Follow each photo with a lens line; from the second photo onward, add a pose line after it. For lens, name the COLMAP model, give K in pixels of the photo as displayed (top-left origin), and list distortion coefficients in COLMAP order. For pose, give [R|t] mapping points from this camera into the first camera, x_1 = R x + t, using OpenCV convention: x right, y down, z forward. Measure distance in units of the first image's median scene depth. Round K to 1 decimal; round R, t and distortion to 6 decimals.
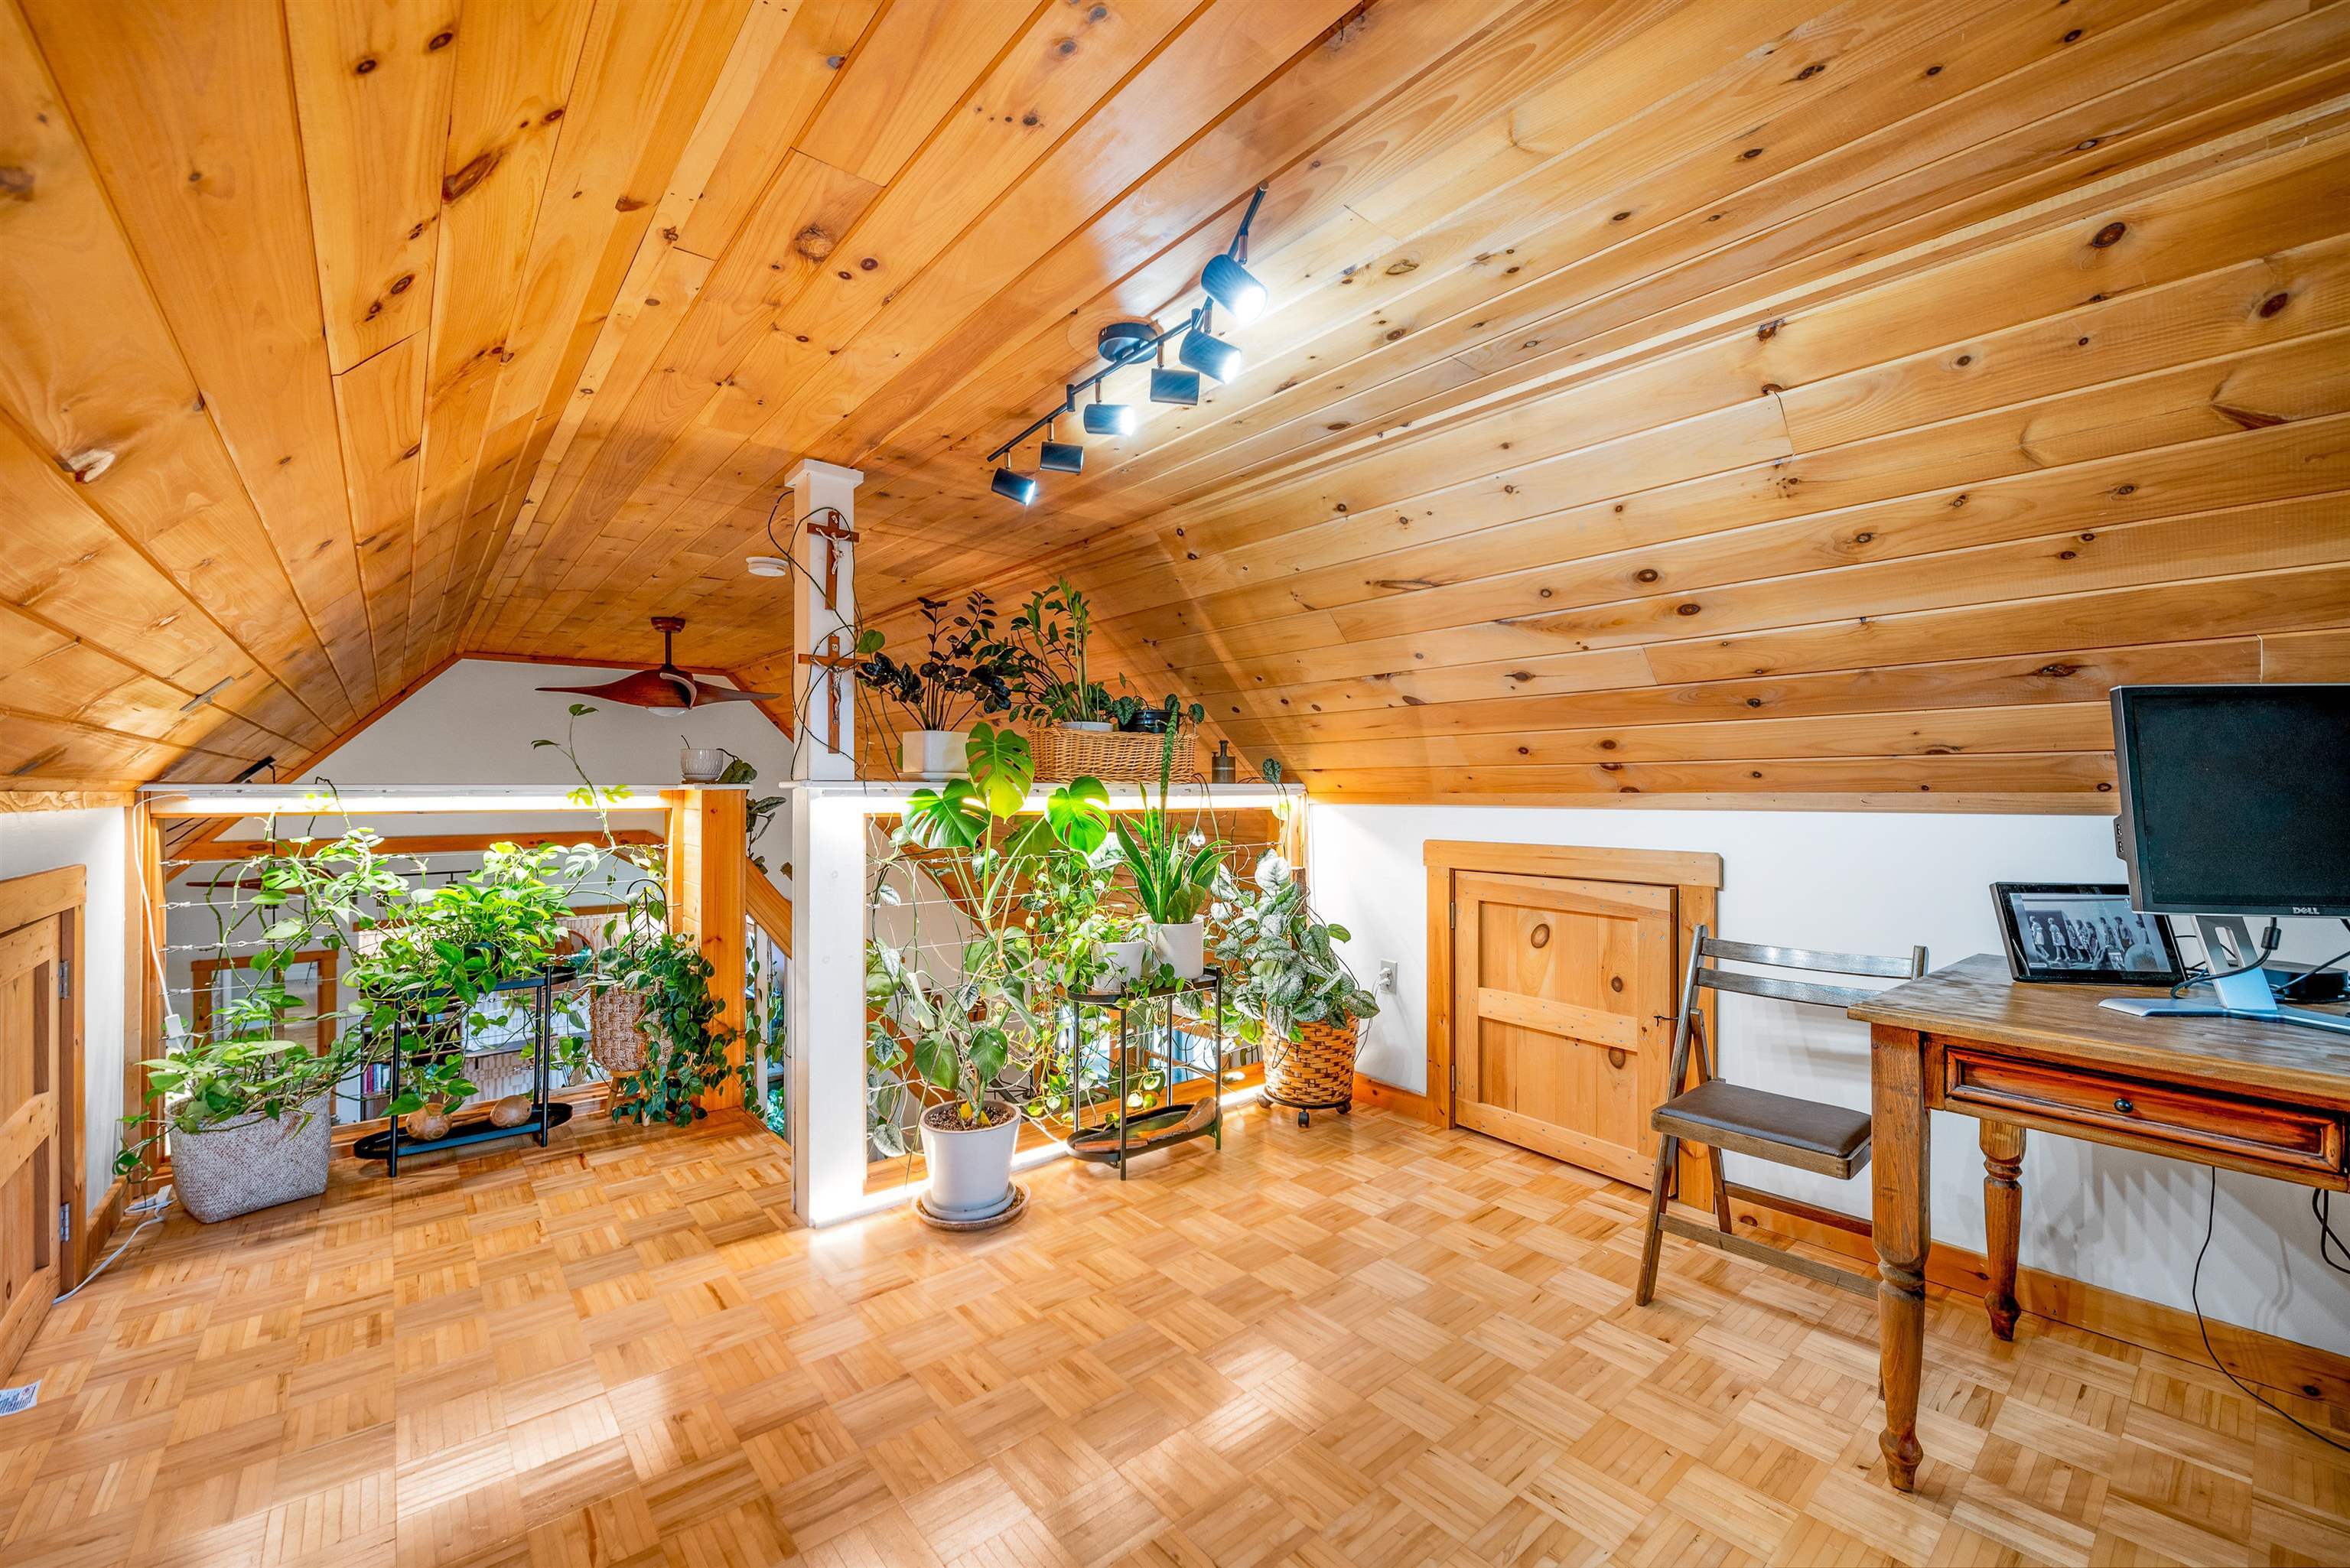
lens RADIAL K [[945.4, 0, 1176.6], [0, 945.4, 779.2], [0, 0, 1]] dist [-0.010772, -0.000091]
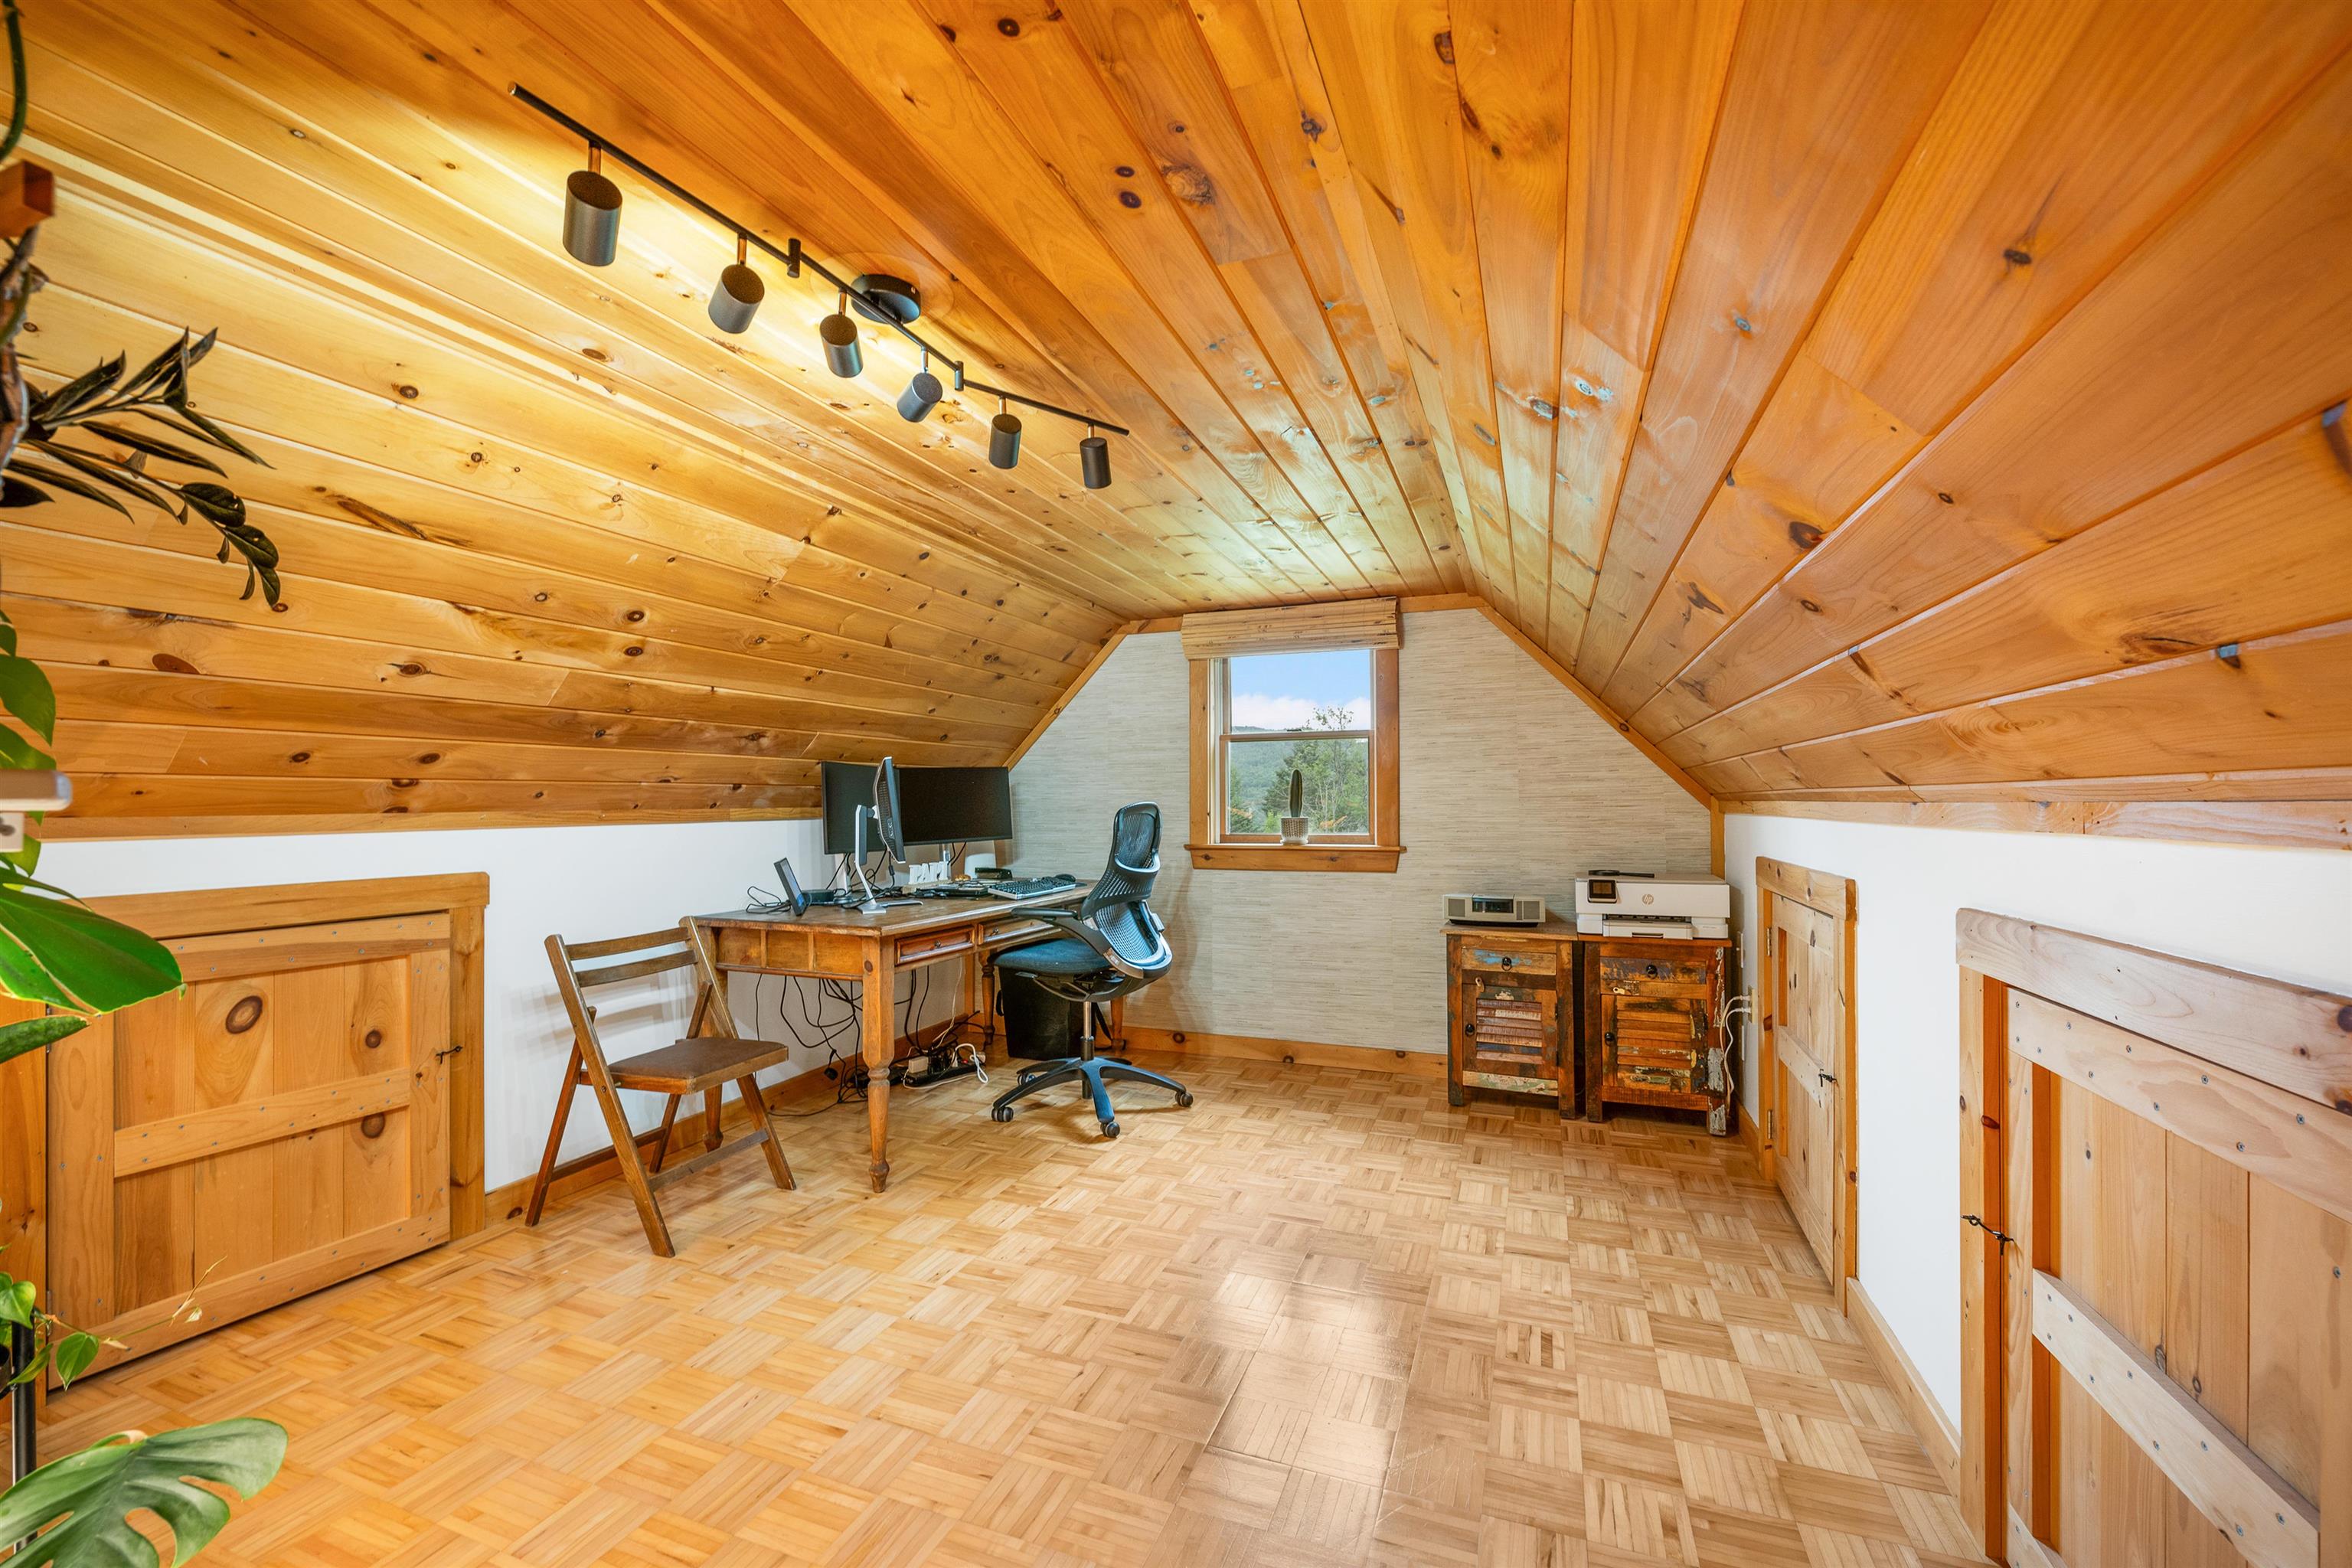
lens RADIAL K [[946.3, 0, 1176.5], [0, 946.3, 794.6], [0, 0, 1]] dist [-0.010772, -0.000091]
pose [[-0.481380, 0.009613, 0.876459, -0.657762], [-0.004753, 0.999897, -0.013577, 0.005945], [-0.876499, -0.010701, -0.481285, 0.820621]]
